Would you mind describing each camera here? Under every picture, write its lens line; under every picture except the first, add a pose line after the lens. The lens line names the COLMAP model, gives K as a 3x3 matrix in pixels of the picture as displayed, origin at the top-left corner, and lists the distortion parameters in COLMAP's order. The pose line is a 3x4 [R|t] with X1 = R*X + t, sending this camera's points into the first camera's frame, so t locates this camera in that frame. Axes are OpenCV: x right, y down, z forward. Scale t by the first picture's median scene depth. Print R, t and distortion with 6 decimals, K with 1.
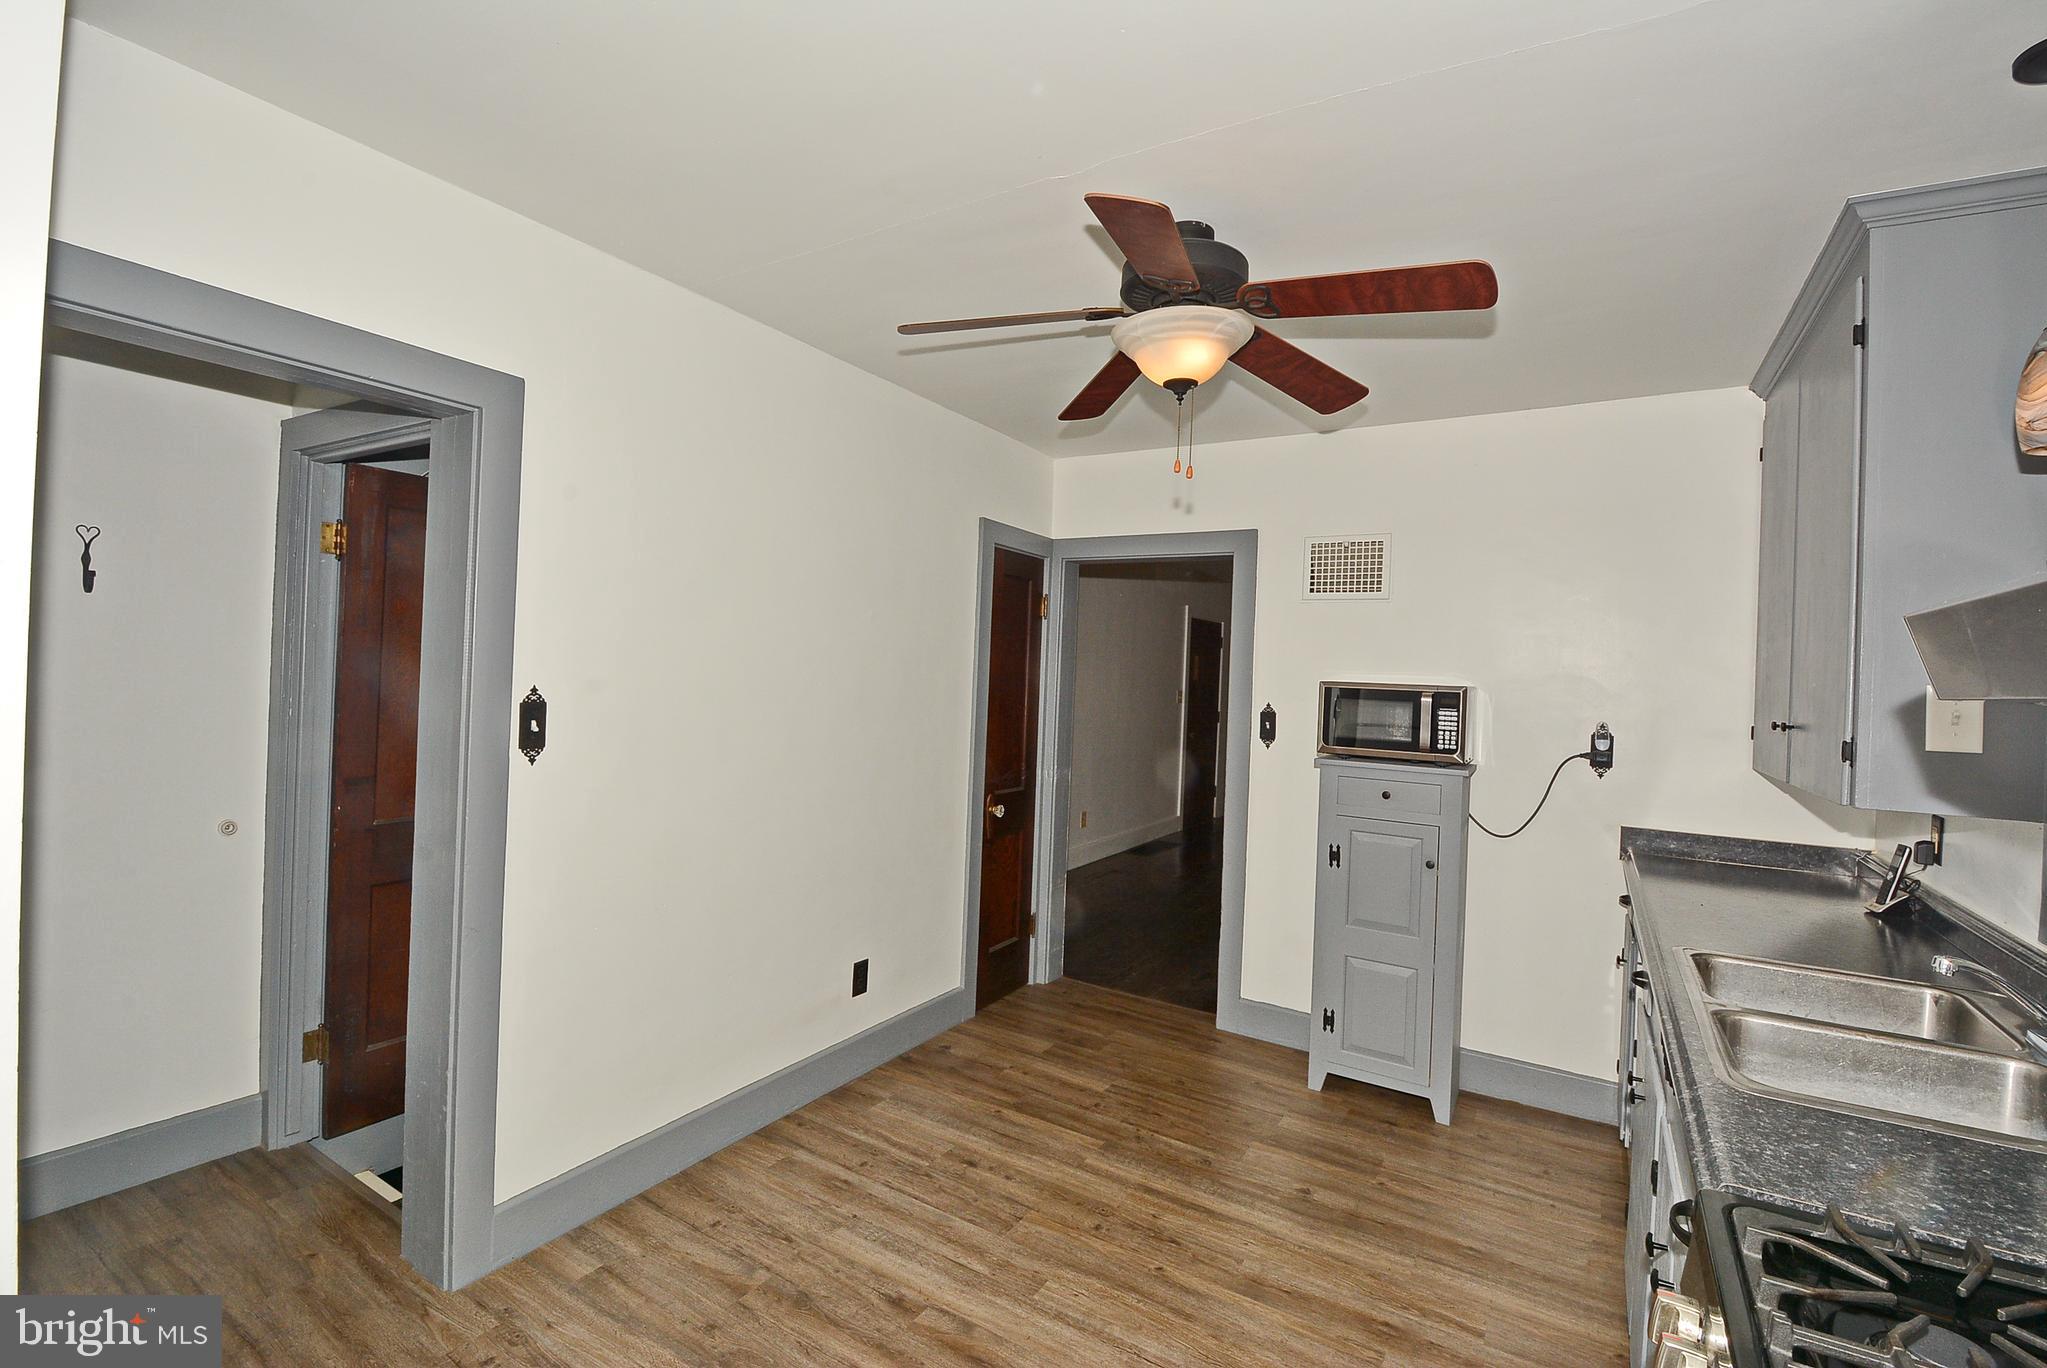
lens RADIAL K [[906.5, 0, 1021.6], [0, 906.5, 672.8], [0, 0, 1]] dist [-0.015365, -0.001495]
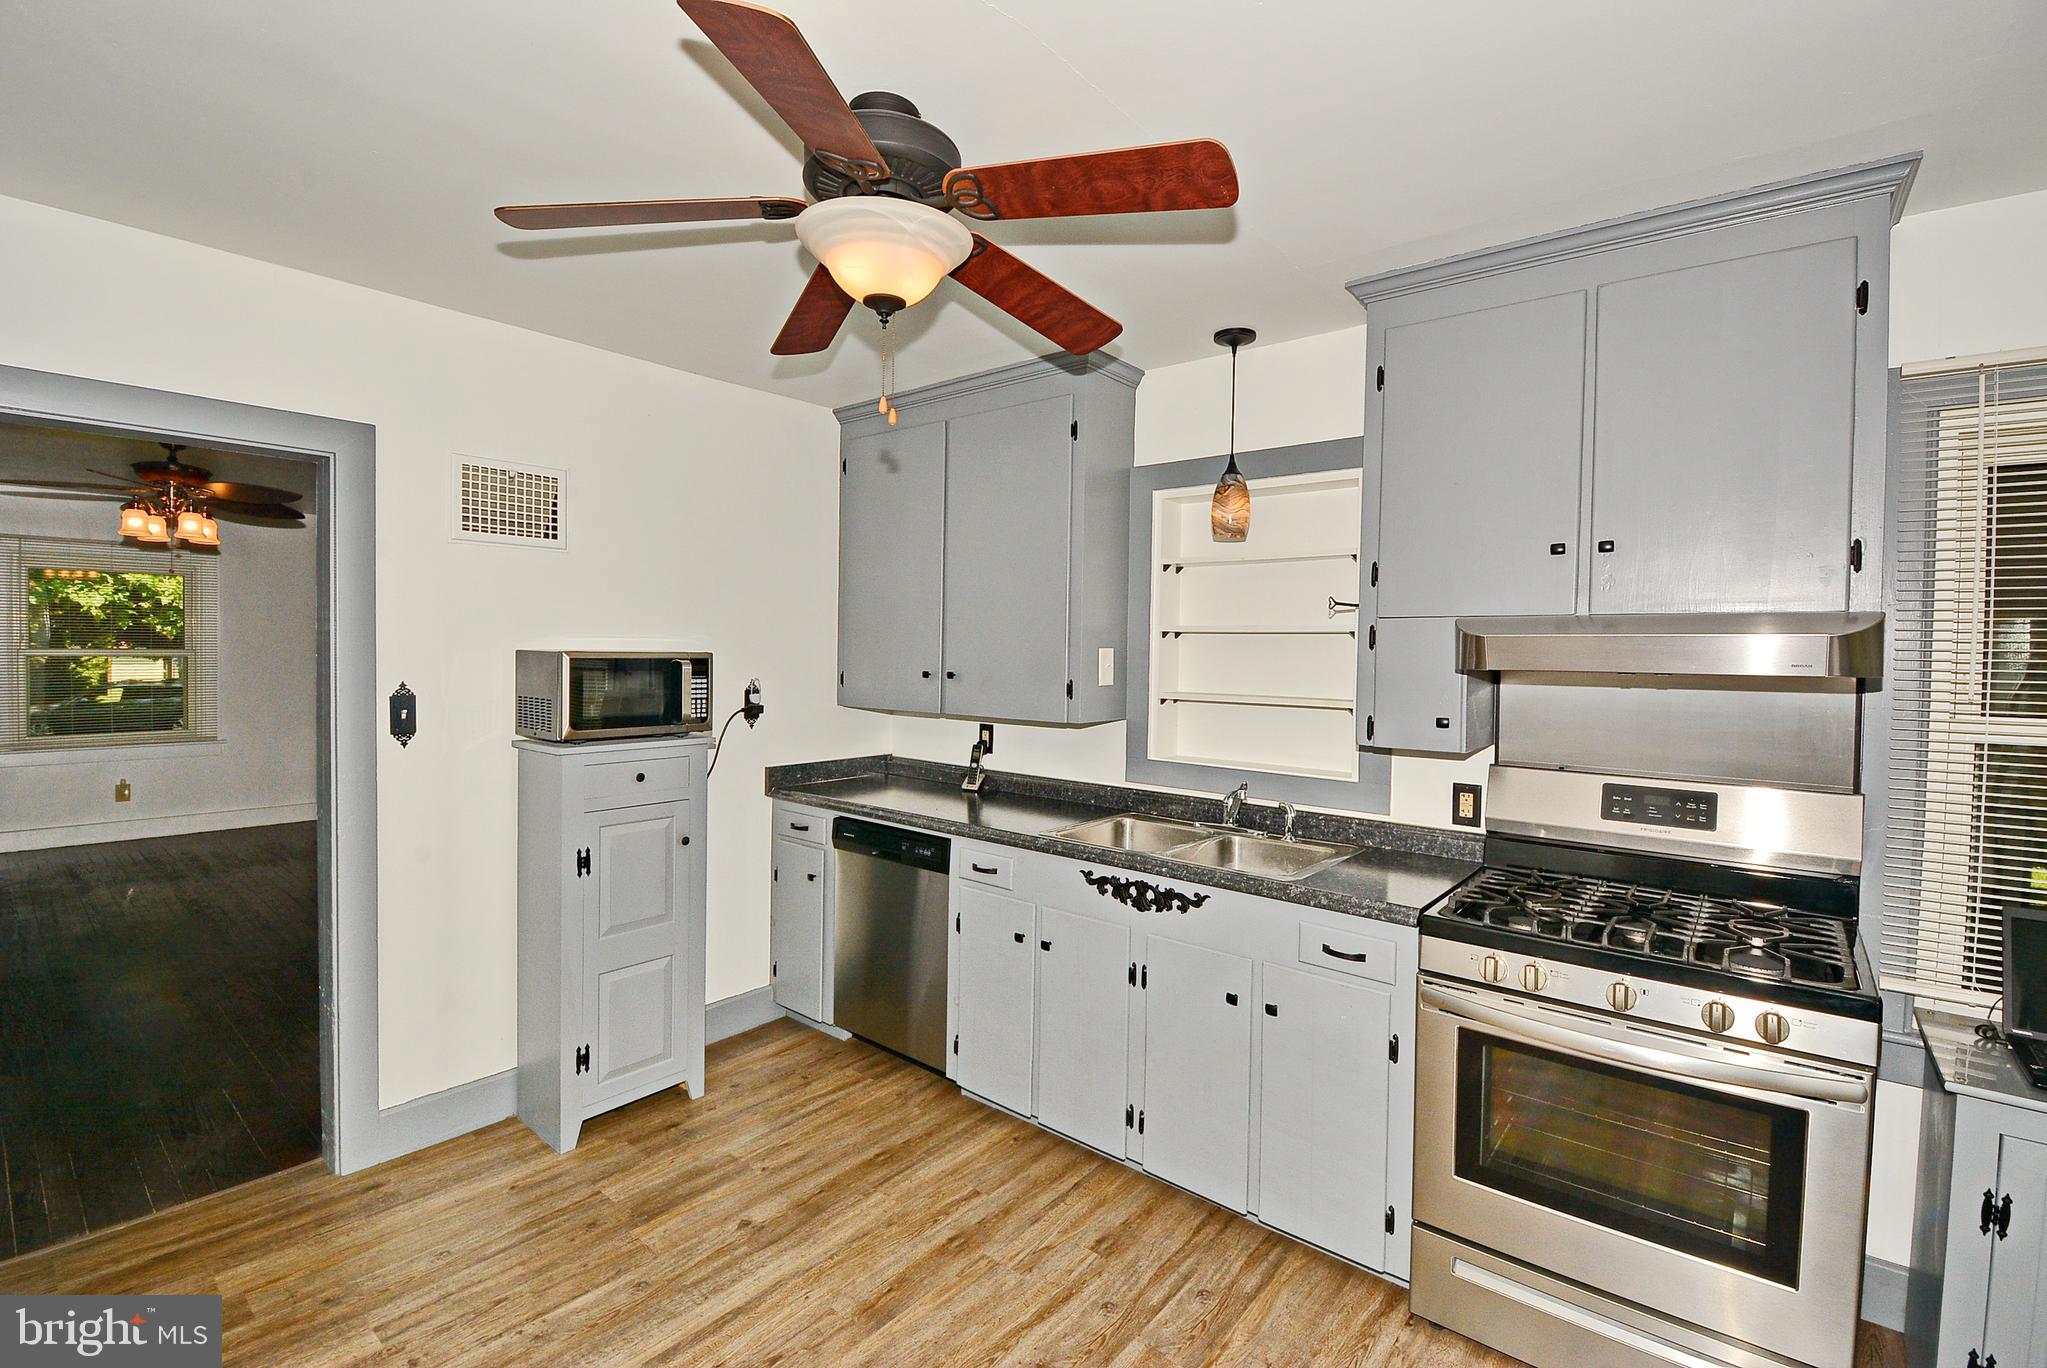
lens RADIAL K [[906.5, 0, 1018.5], [0, 906.5, 677.6], [0, 0, 1]] dist [-0.015365, -0.001495]
pose [[0.134580, -0.066414, 0.988675, -0.407150], [-0.008243, 0.997642, 0.068139, -0.024869], [-0.990868, -0.017320, 0.133715, 0.505019]]
